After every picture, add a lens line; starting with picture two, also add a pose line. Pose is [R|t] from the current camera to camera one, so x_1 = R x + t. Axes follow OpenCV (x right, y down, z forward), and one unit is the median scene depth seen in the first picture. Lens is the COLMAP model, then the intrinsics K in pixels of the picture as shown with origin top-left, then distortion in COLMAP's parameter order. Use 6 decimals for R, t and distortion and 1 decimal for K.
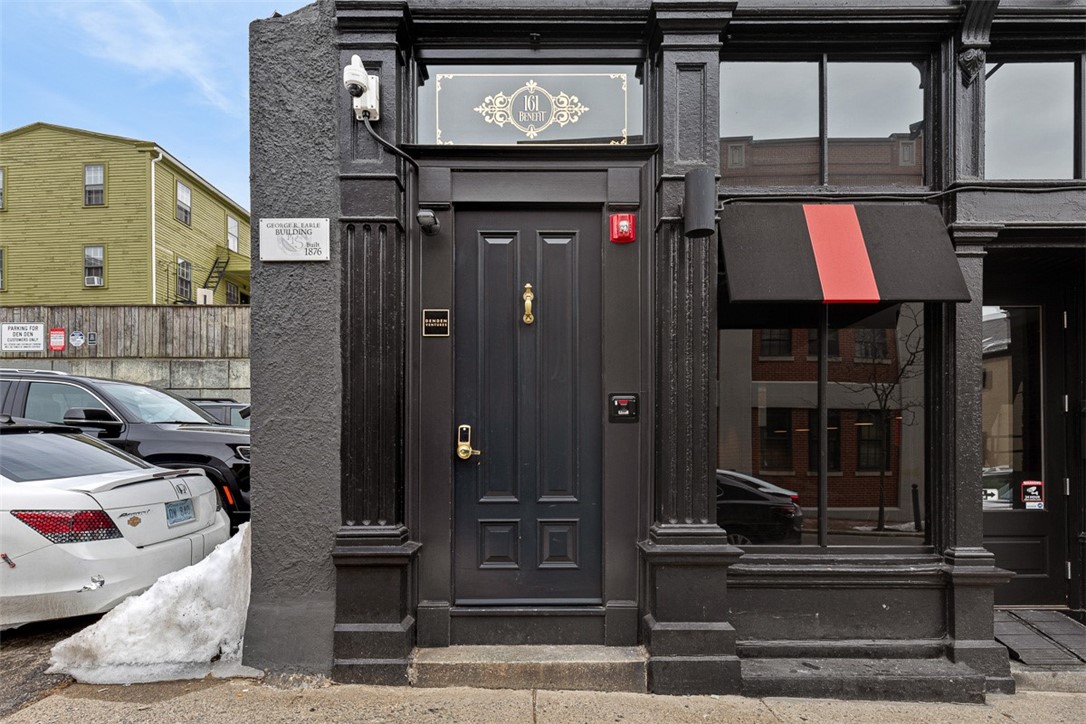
lens RADIAL K [[574.6, 0, 553.0], [0, 574.6, 454.3], [0, 0, 1]] dist [0.007089, 0.000334]
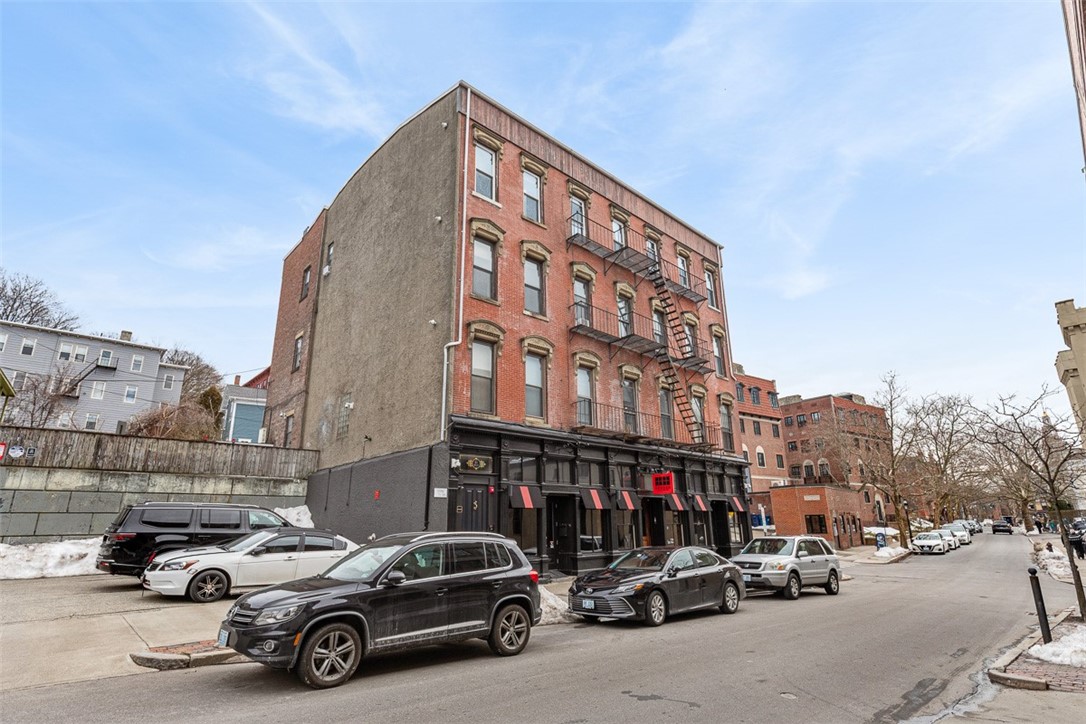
lens RADIAL K [[553.9, 0, 539.9], [0, 553.9, 363.4], [0, 0, 1]] dist [-0.002326, 0.000112]
pose [[0.743330, 0.180328, 0.644160, -2.839815], [0.004248, 0.961686, -0.274119, -0.134052], [-0.668911, 0.206497, 0.714085, -2.903203]]
